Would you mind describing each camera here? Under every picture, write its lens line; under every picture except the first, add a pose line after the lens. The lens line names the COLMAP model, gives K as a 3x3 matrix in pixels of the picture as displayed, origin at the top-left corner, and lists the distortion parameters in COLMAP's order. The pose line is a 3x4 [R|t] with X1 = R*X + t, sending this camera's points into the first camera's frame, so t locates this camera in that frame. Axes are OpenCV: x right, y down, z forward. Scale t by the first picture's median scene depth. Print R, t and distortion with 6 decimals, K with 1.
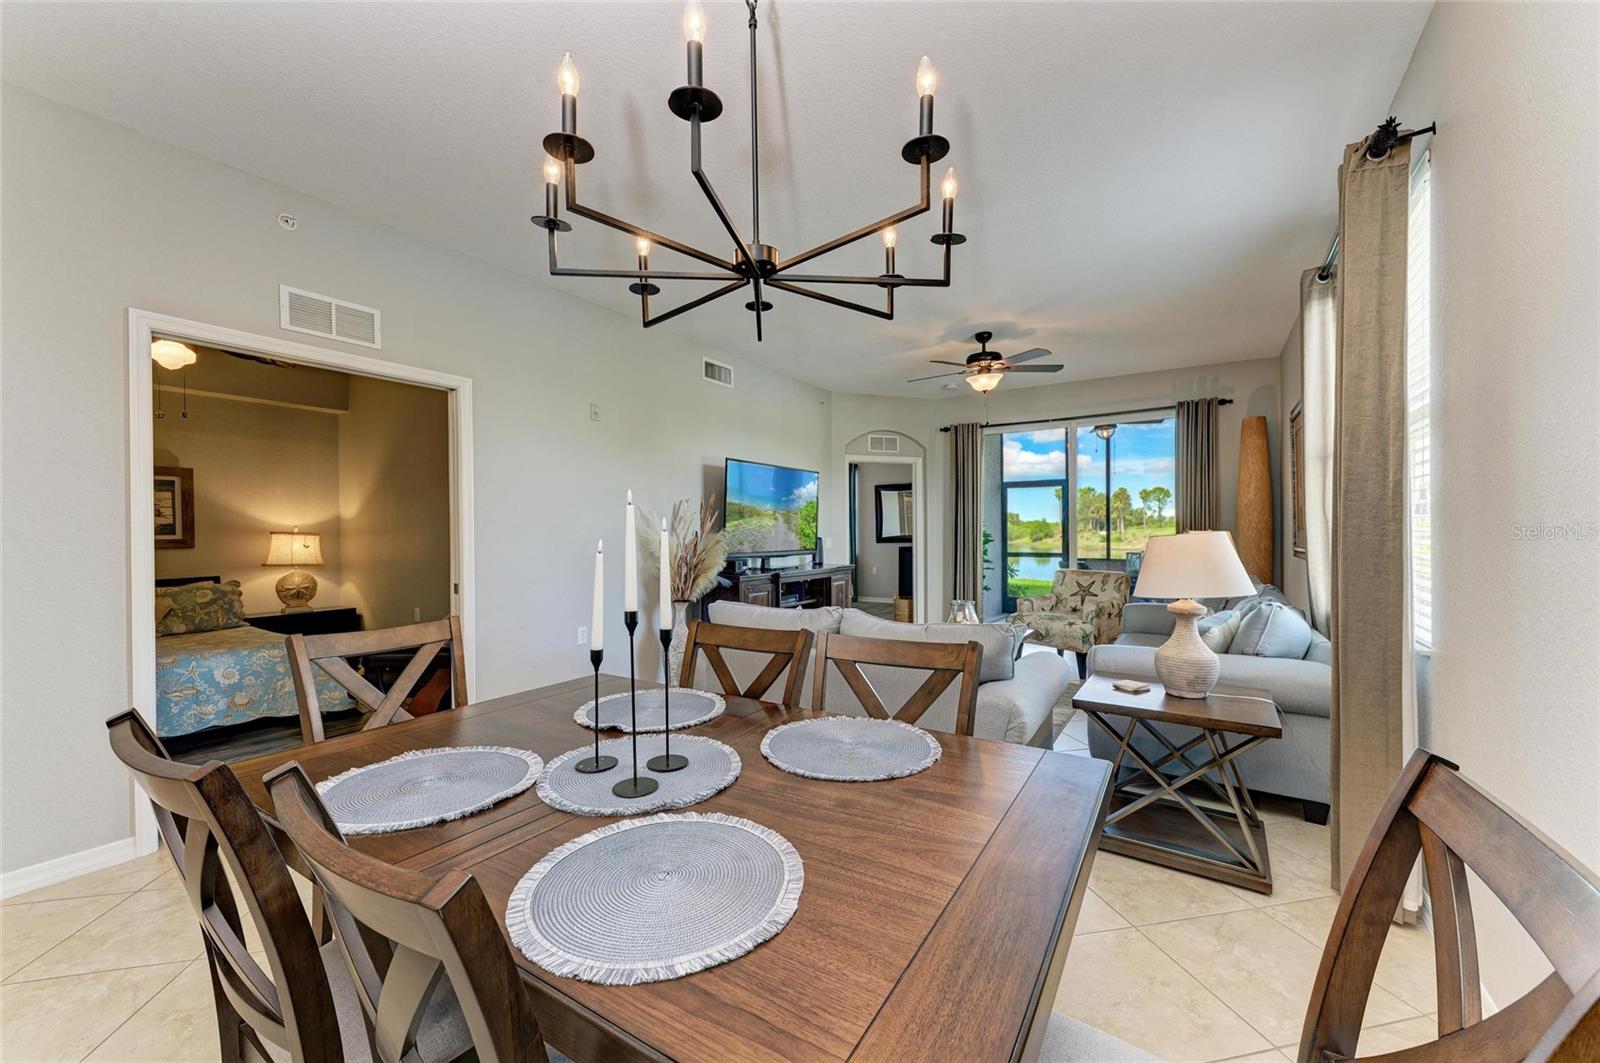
lens RADIAL K [[613.2, 0, 800.0], [0, 613.2, 531.5], [0, 0, 1]] dist [0.011924, -0.000195]
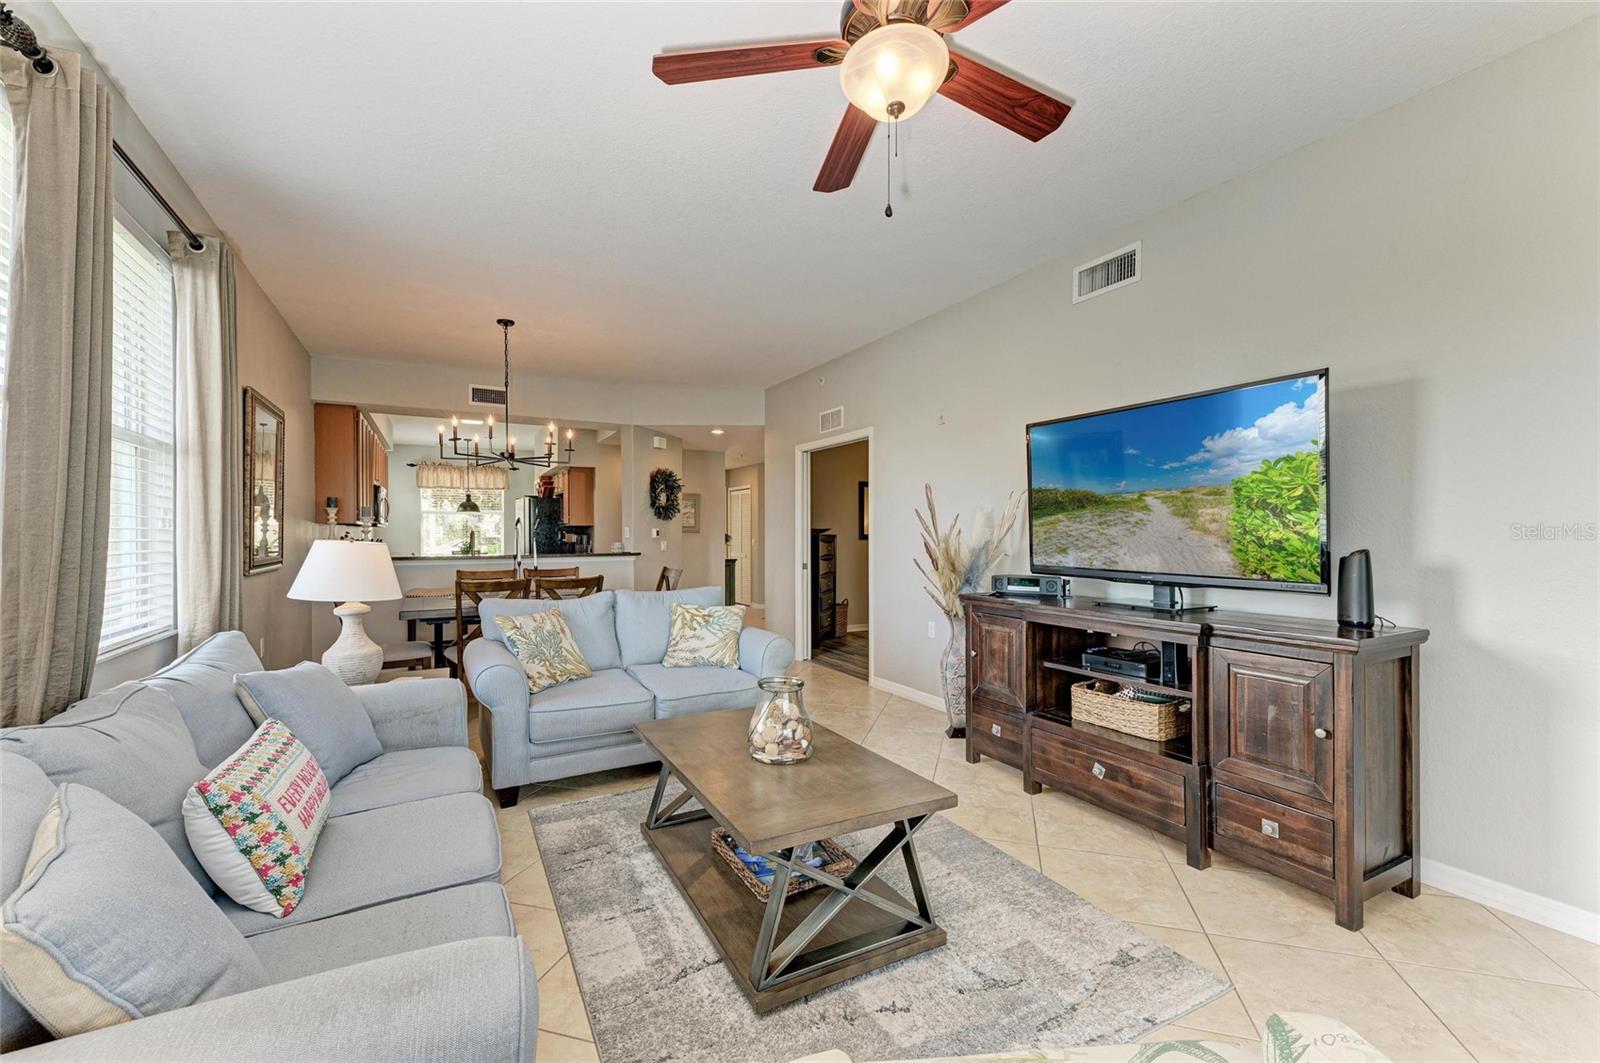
lens RADIAL K [[679.0, 0, 800.0], [0, 679.0, 531.5], [0, 0, 1]] dist [-0.000088, -0.000019]
pose [[-0.490811, 0.008061, -0.871229, 0.664438], [0.008640, 0.999953, 0.004384, -0.007300], [0.871223, -0.005376, -0.490857, 1.159082]]
